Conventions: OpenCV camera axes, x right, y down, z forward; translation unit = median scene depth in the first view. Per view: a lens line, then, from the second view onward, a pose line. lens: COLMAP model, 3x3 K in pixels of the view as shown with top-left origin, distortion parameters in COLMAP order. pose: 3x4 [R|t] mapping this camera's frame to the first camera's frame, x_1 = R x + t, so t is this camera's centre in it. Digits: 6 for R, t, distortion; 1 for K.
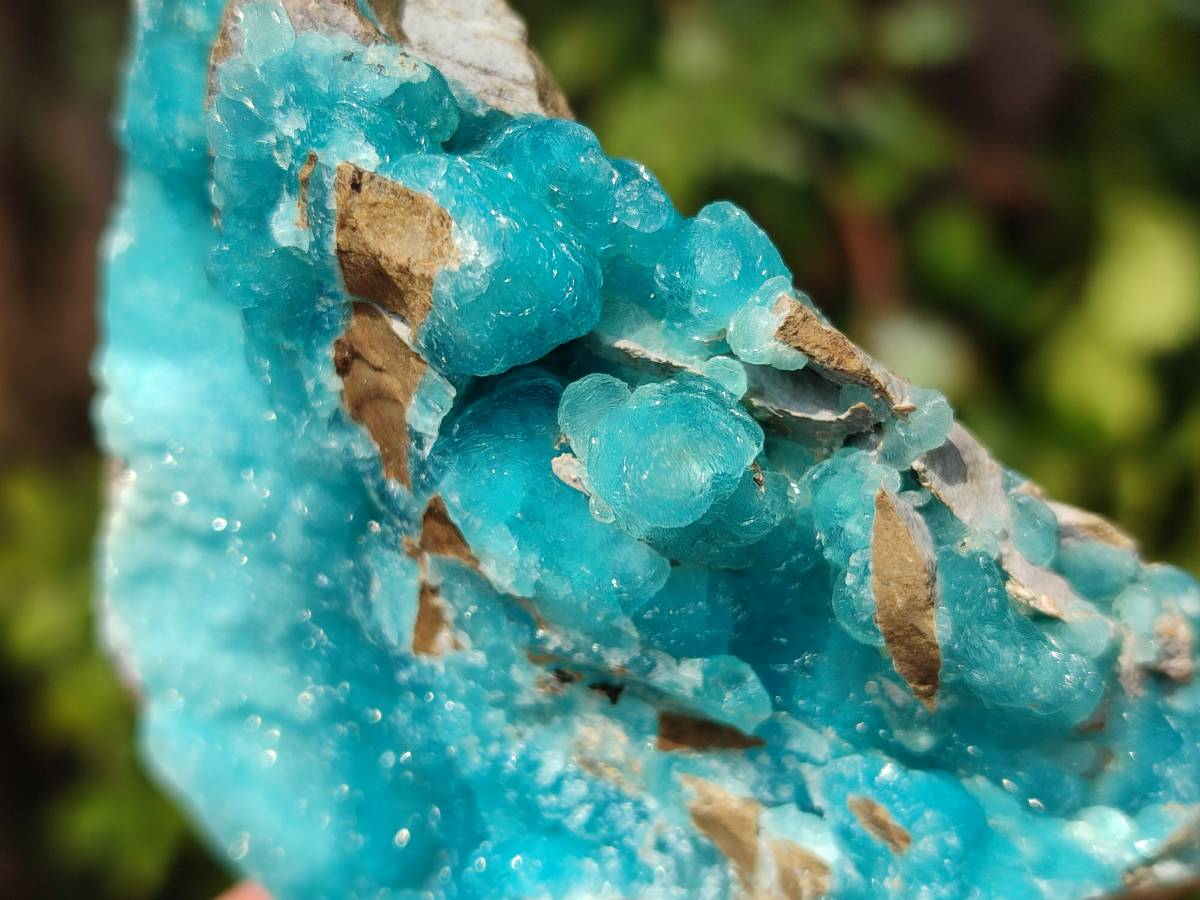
lens RADIAL K [[1994.9, 0, 645.6], [0, 1994.9, 425.0], [0, 0, 1]] dist [-0.063366, 0.000000]
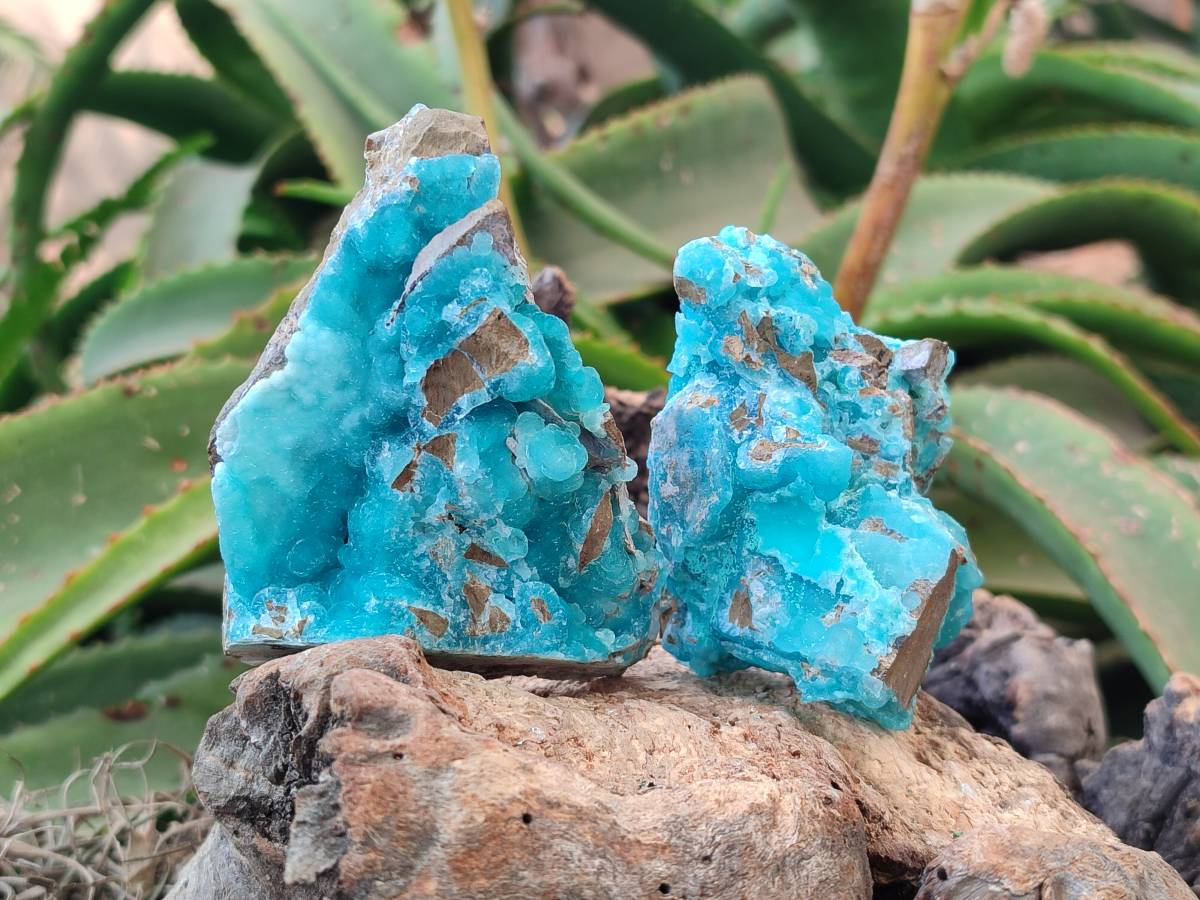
lens RADIAL K [[1994.9, 0, 601.3], [0, 1994.9, 450.6], [0, 0, 1]] dist [-0.063366, 0.000000]
pose [[0.784502, 0.324192, 0.528637, -1.275571], [-0.323414, 0.941244, -0.097278, 0.239675], [-0.529113, -0.094654, 0.843256, -1.210631]]
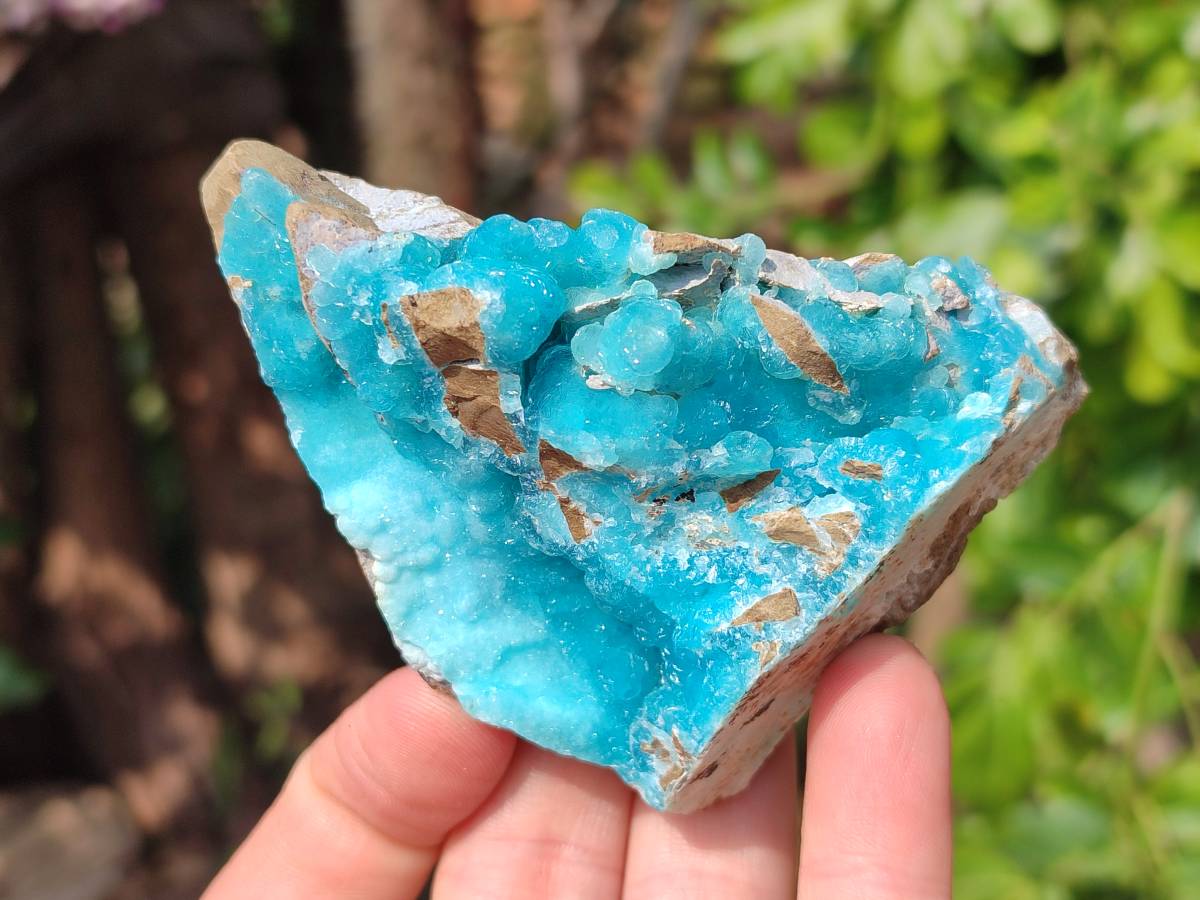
lens RADIAL K [[1994.9, 0, 600.6], [0, 1994.9, 452.5], [0, 0, 1]] dist [-0.063366, 0.000000]
pose [[0.844547, -0.533930, 0.040724, -0.137027], [0.535112, 0.838699, -0.101189, 0.248497], [0.019873, 0.107251, 0.994033, -0.729404]]
